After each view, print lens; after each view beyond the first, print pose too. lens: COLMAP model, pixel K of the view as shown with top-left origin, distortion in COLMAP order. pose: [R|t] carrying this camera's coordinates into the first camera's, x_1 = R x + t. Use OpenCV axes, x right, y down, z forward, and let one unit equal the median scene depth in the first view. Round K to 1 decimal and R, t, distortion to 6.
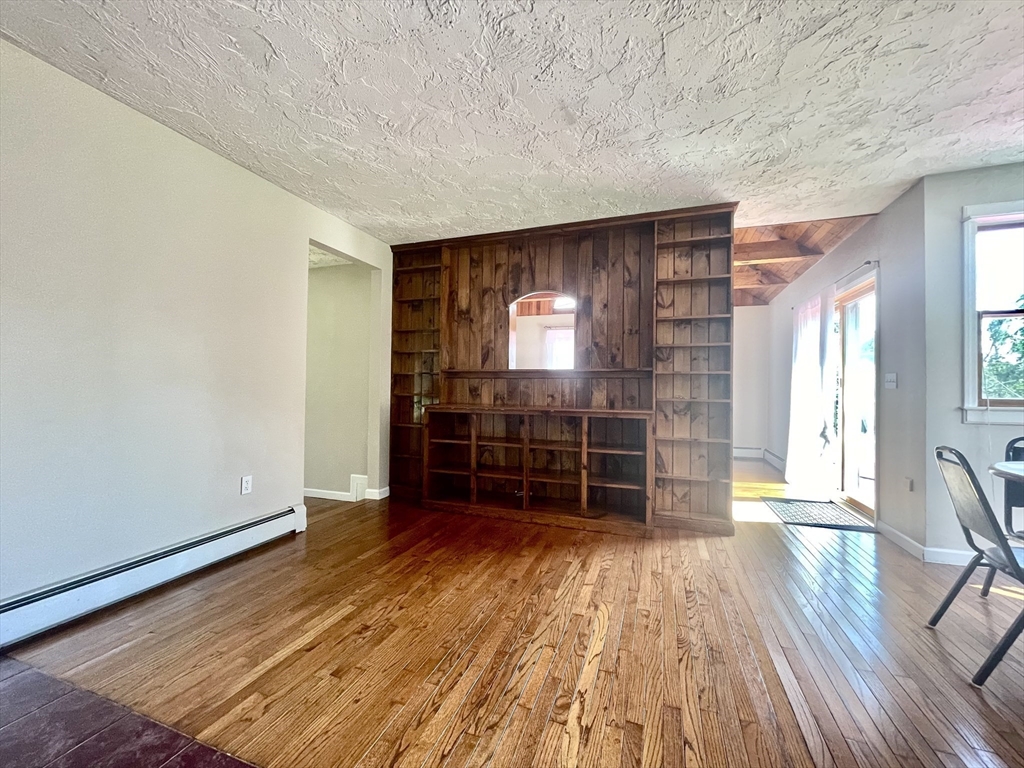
lens RADIAL K [[413.8, 0, 509.3], [0, 413.8, 384.7], [0, 0, 1]] dist [-0.001567, -0.000208]
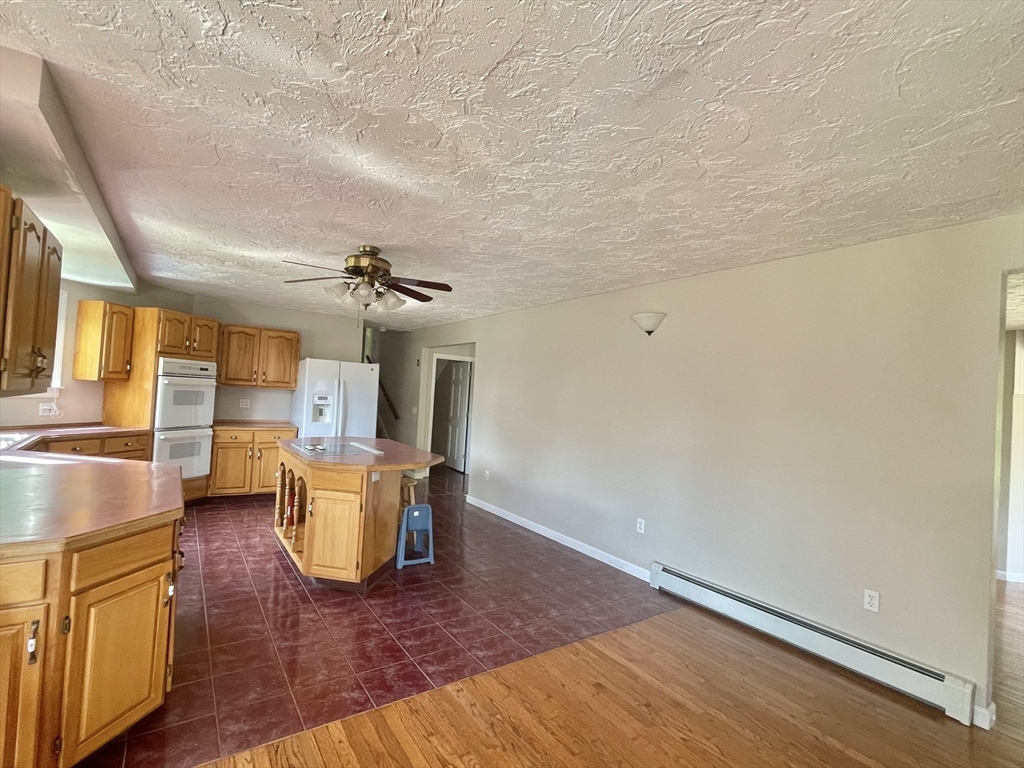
lens RADIAL K [[478.8, 0, 512.0], [0, 478.8, 384.0], [0, 0, 1]] dist [0.002448, 0.000298]
pose [[-0.570228, -0.065130, -0.818901, 0.869691], [-0.058578, 0.997538, -0.038548, -0.170858], [0.819395, 0.025988, -0.572639, 1.288152]]
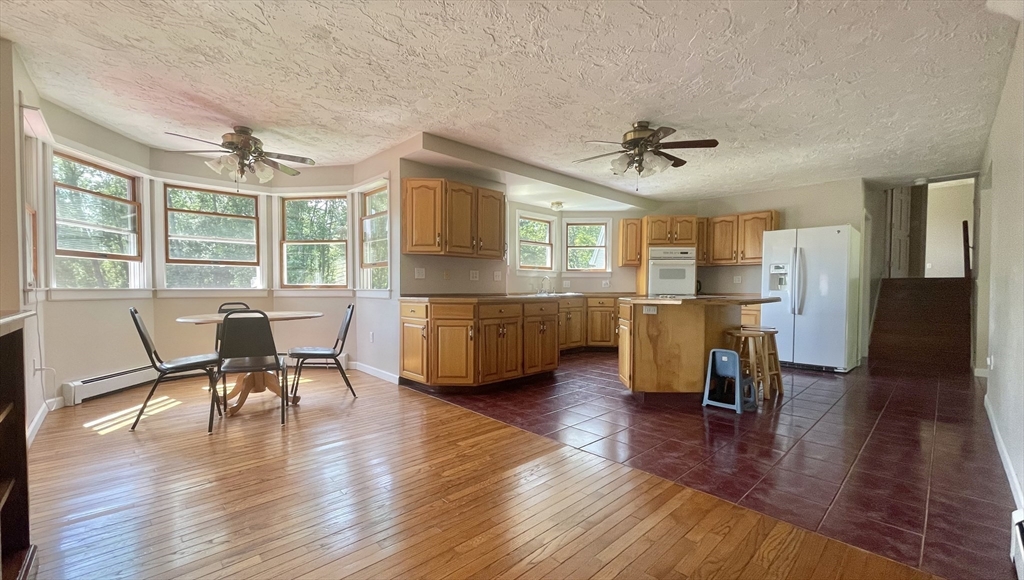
lens RADIAL K [[416.6, 0, 510.7], [0, 416.6, 300.9], [0, 0, 1]] dist [0.000042, 0.000005]
pose [[-0.896137, -0.030574, 0.442722, -0.567438], [-0.020612, 0.999415, 0.027298, 0.050831], [-0.443298, 0.015338, -0.896243, 1.787249]]
